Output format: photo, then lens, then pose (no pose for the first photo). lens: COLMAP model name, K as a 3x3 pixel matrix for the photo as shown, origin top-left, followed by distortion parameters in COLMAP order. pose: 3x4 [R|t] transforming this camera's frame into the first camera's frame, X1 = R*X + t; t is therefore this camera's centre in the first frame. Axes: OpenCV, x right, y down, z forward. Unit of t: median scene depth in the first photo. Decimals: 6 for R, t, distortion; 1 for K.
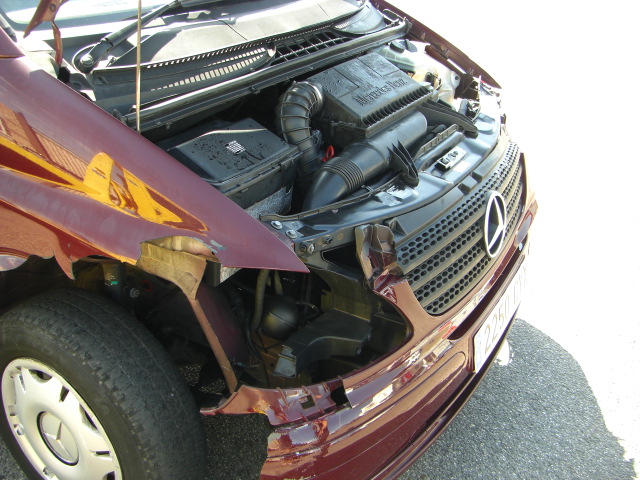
lens RADIAL K [[727.9, 0, 326.5], [0, 727.9, 235.4], [0, 0, 1]] dist [-0.156858, 0.000000]
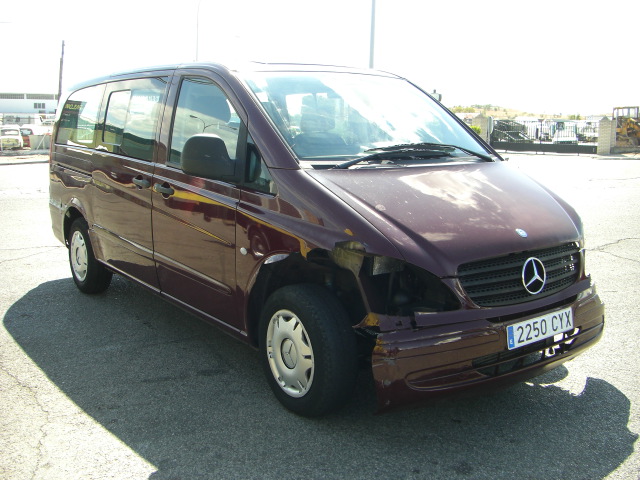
lens RADIAL K [[727.9, 0, 318.1], [0, 727.9, 240.1], [0, 0, 1]] dist [-0.156858, 0.000000]
pose [[0.912231, 0.047024, -0.406969, 0.558765], [-0.157456, 0.957333, -0.242326, 0.497759], [0.378210, 0.285137, 0.880713, -0.954303]]
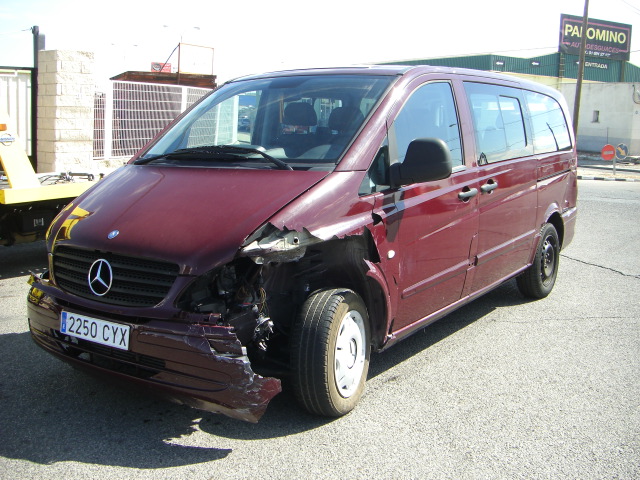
lens RADIAL K [[727.9, 0, 315.0], [0, 727.9, 240.6], [0, 0, 1]] dist [-0.156858, 0.000000]
pose [[-0.115085, 0.131196, -0.984654, 2.284848], [-0.427491, 0.888213, 0.168311, -0.744439], [0.896664, 0.440300, -0.046135, 1.817407]]
